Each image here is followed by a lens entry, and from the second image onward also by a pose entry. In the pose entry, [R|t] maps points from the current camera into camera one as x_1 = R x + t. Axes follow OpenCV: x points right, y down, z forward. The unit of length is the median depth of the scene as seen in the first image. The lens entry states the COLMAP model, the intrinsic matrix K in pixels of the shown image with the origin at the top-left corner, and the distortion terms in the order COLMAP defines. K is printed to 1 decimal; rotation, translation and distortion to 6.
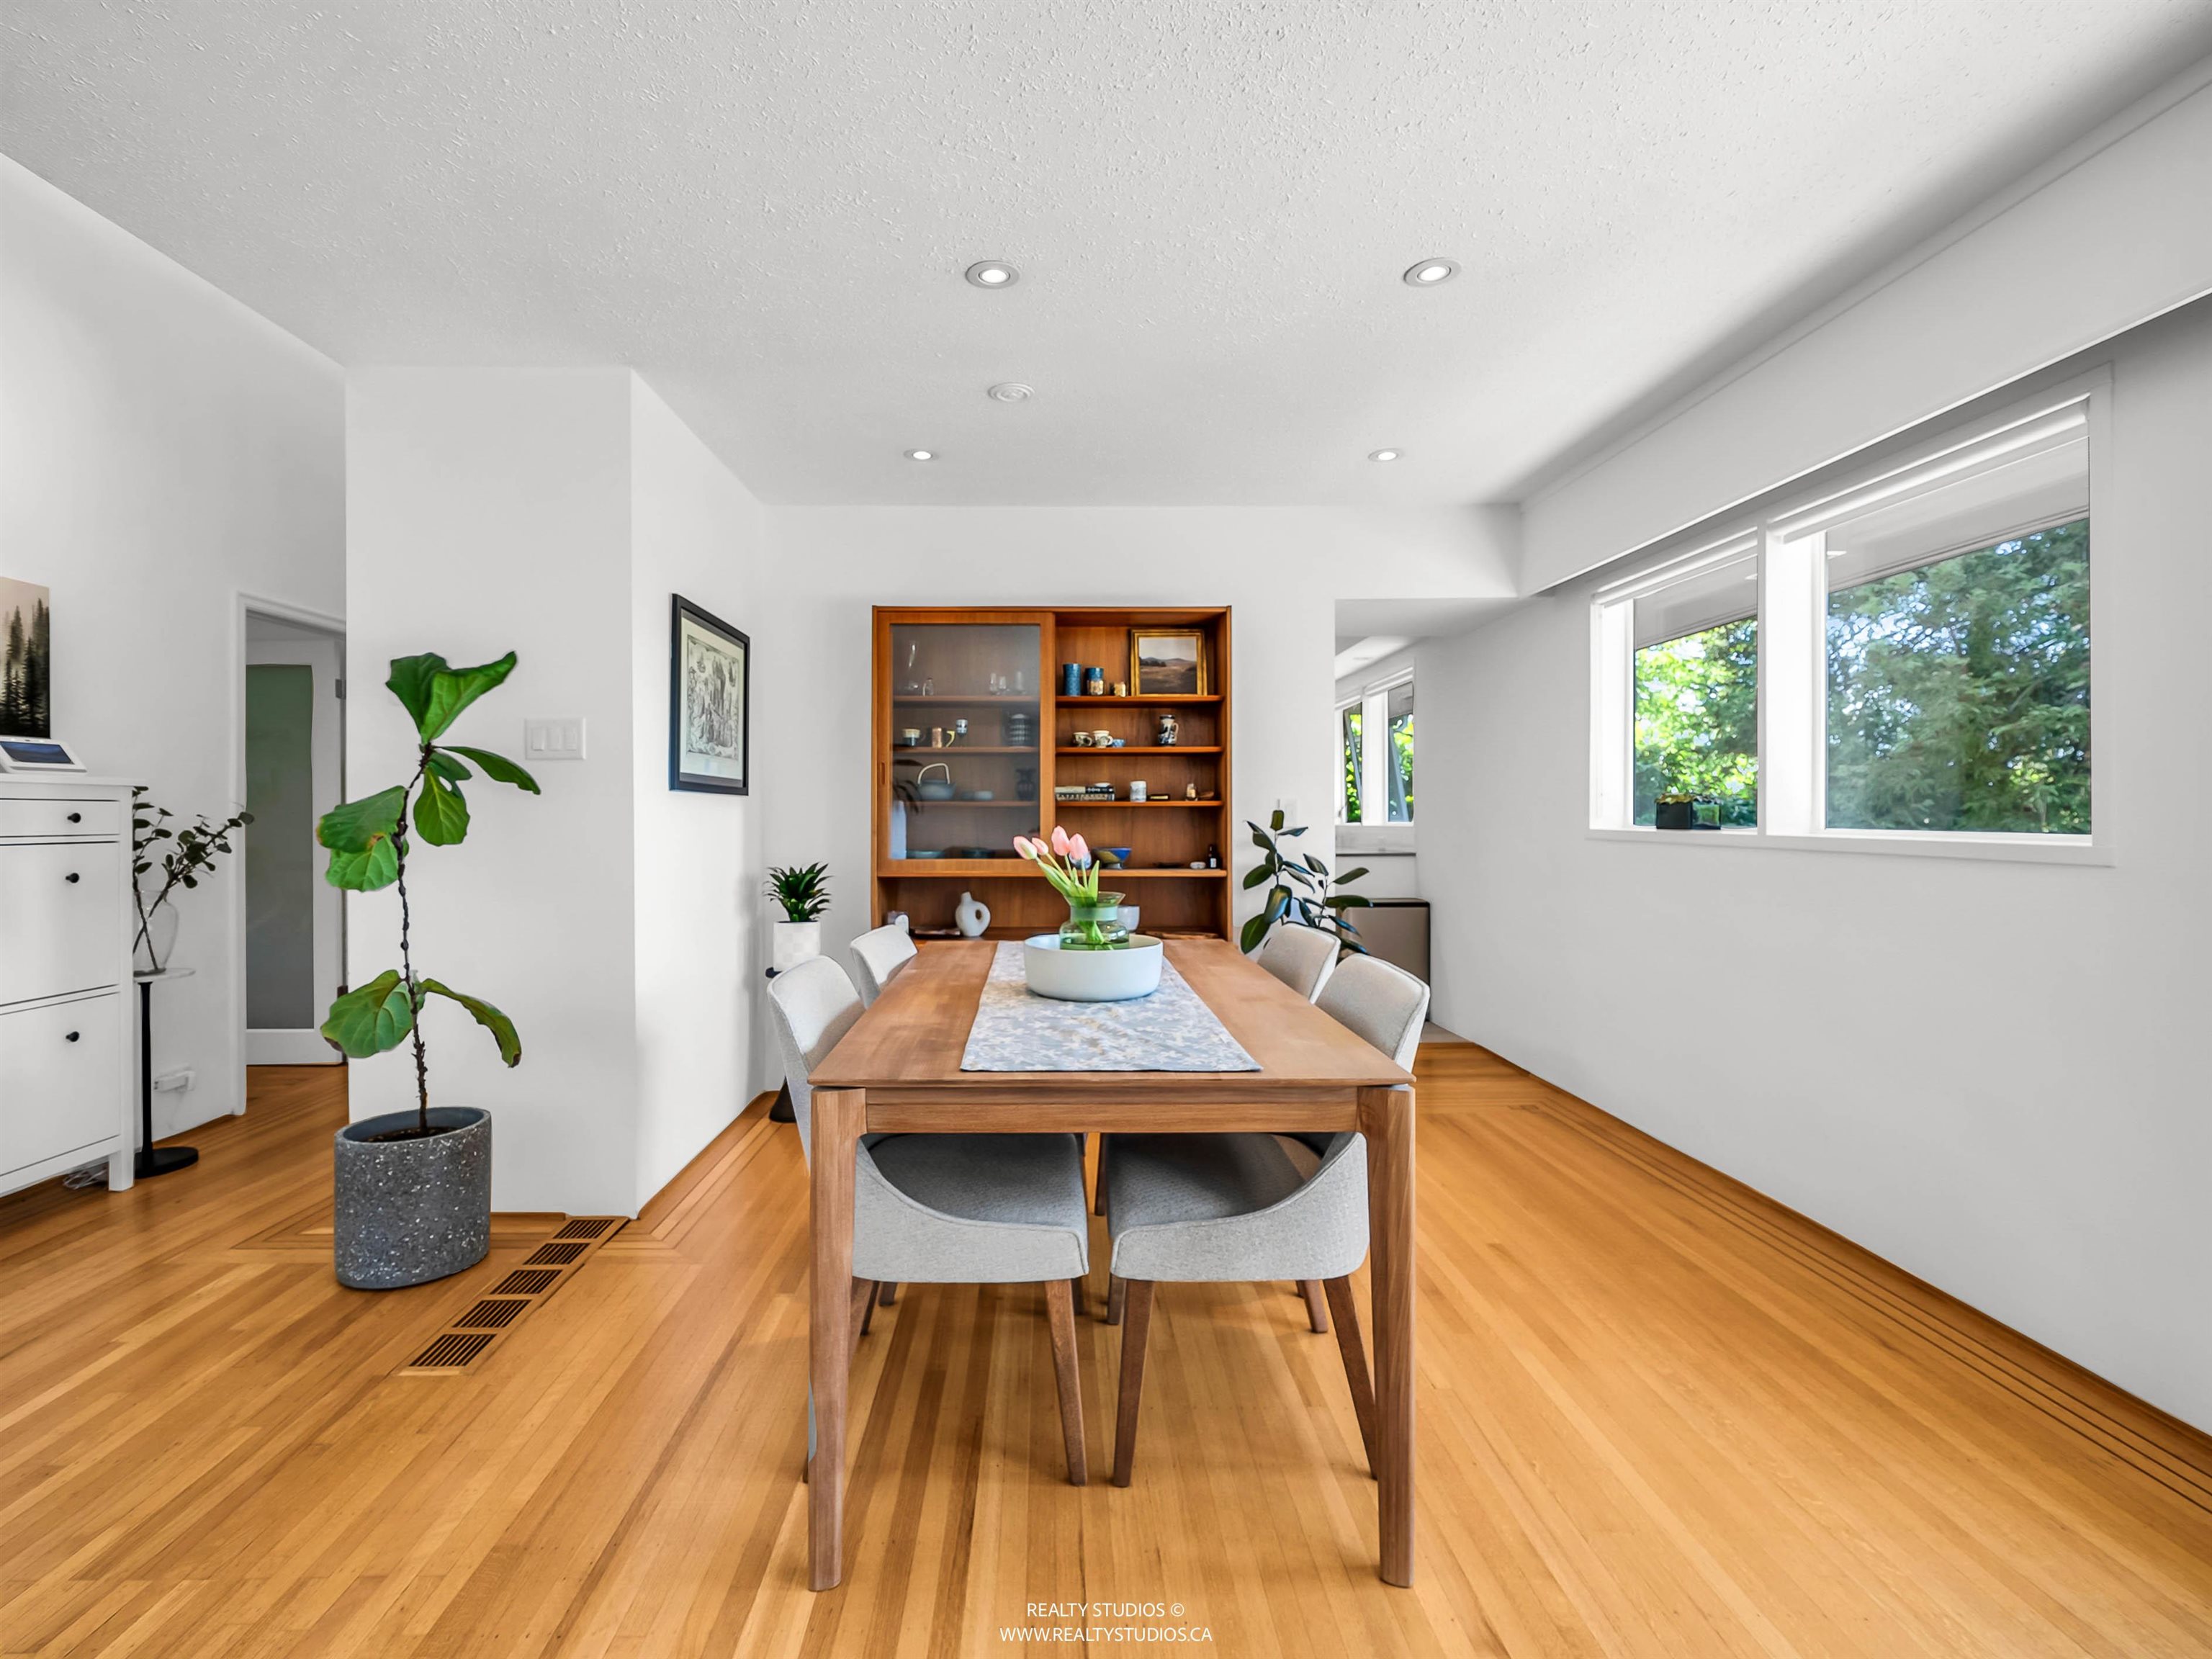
lens RADIAL K [[1024.0, 0, 1026.4], [0, 1024.0, 836.8], [0, 0, 1]] dist [-0.008774, -0.000441]
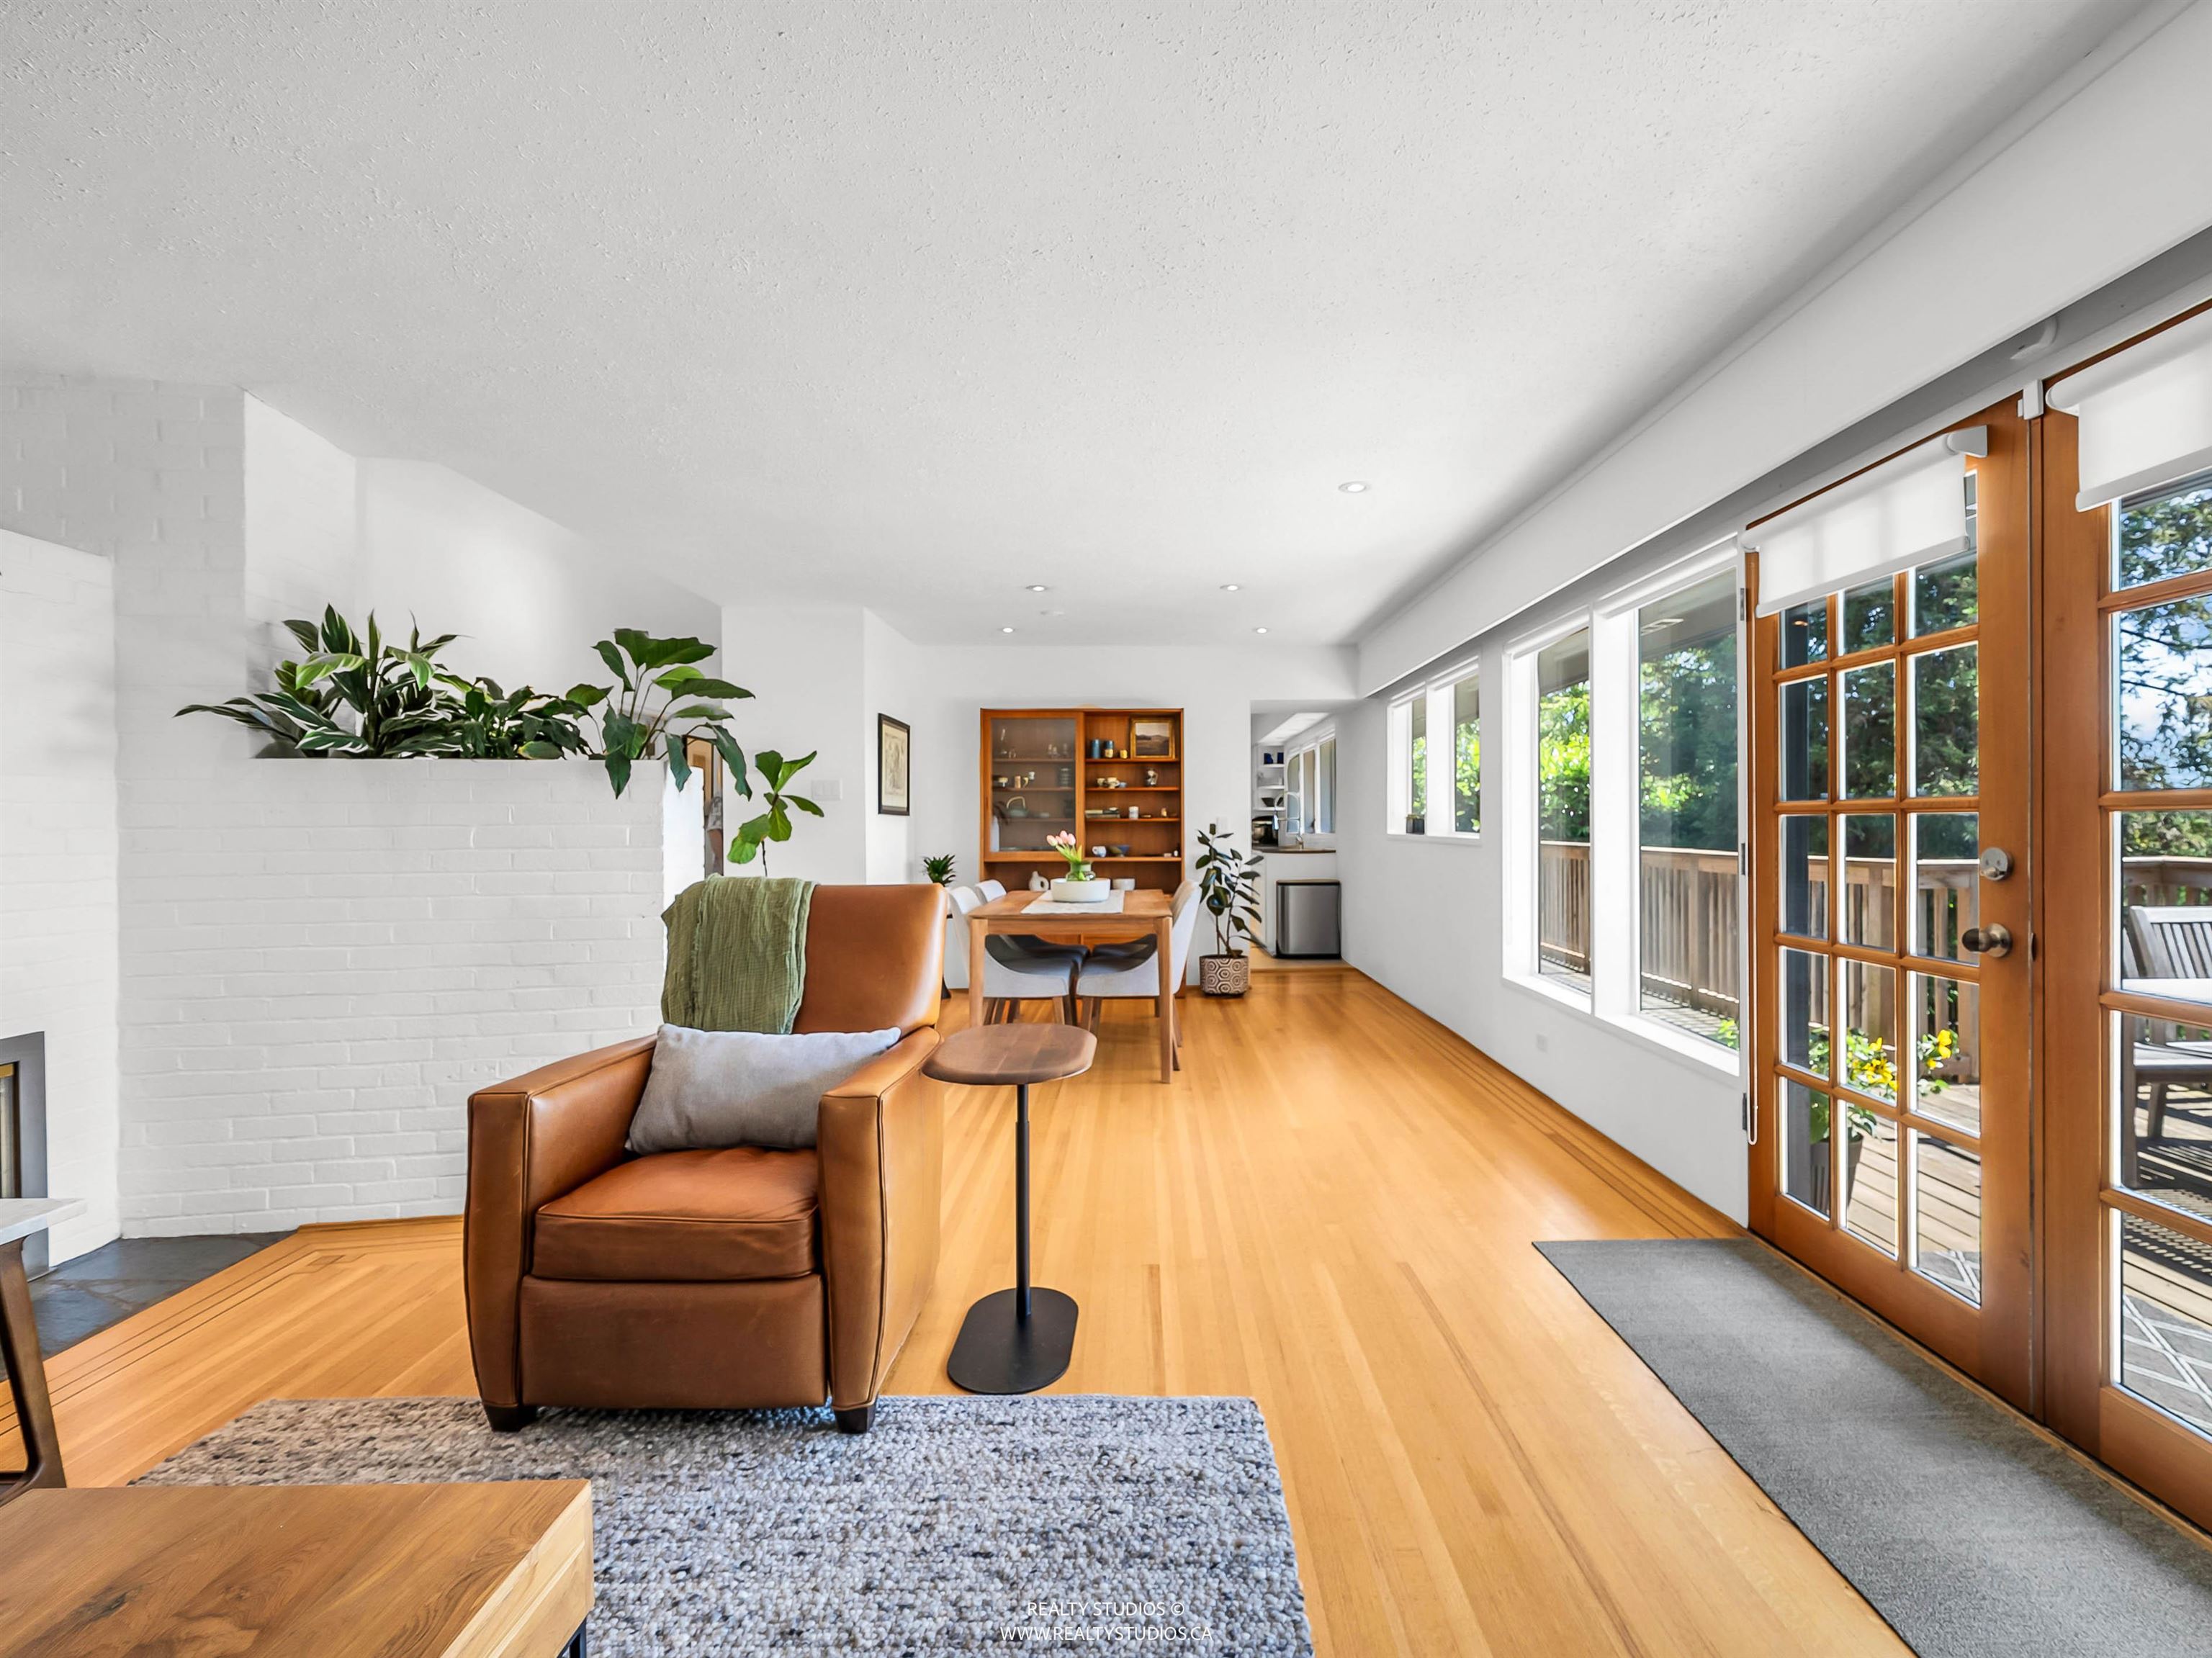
lens RADIAL K [[1015.9, 0, 1129.6], [0, 1015.9, 838.8], [0, 0, 1]] dist [-0.000087, 0.000178]
pose [[0.999898, -0.002892, 0.013959, 0.080265], [0.003012, 0.999958, -0.008608, 0.015011], [-0.013934, 0.008650, 0.999866, -0.740356]]
